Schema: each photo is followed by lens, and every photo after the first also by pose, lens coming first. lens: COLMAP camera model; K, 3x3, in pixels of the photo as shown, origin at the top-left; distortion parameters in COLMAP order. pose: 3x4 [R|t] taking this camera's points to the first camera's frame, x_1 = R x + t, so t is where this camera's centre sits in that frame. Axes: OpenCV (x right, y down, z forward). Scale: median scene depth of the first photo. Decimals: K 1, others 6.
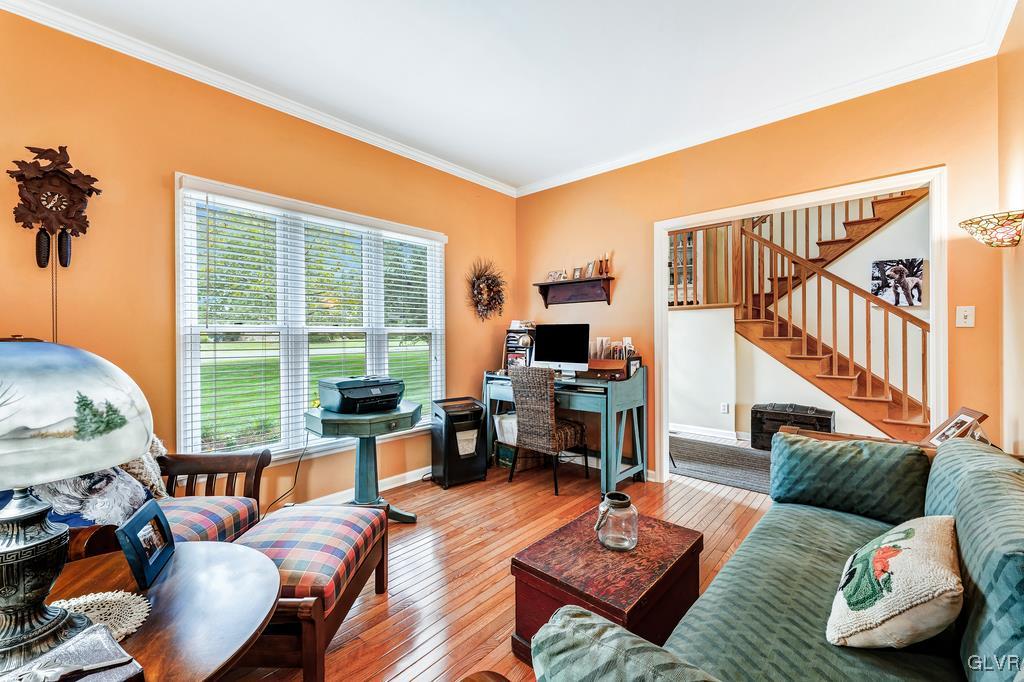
lens RADIAL K [[416.9, 0, 515.5], [0, 416.9, 334.7], [0, 0, 1]] dist [0.000305, 0.000023]
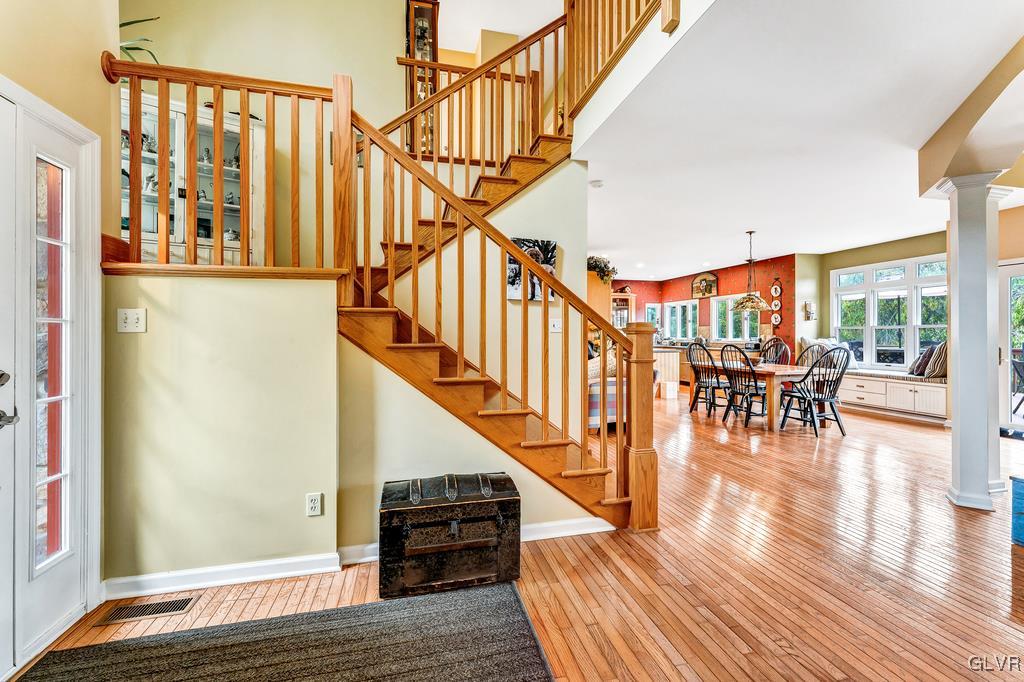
lens RADIAL K [[416.9, 0, 515.5], [0, 416.9, 334.7], [0, 0, 1]] dist [0.000305, 0.000023]
pose [[0.563898, -0.000479, 0.825844, 0.262133], [-0.002248, 0.999995, 0.002114, -0.007179], [-0.825841, -0.003049, 0.563894, 0.587331]]
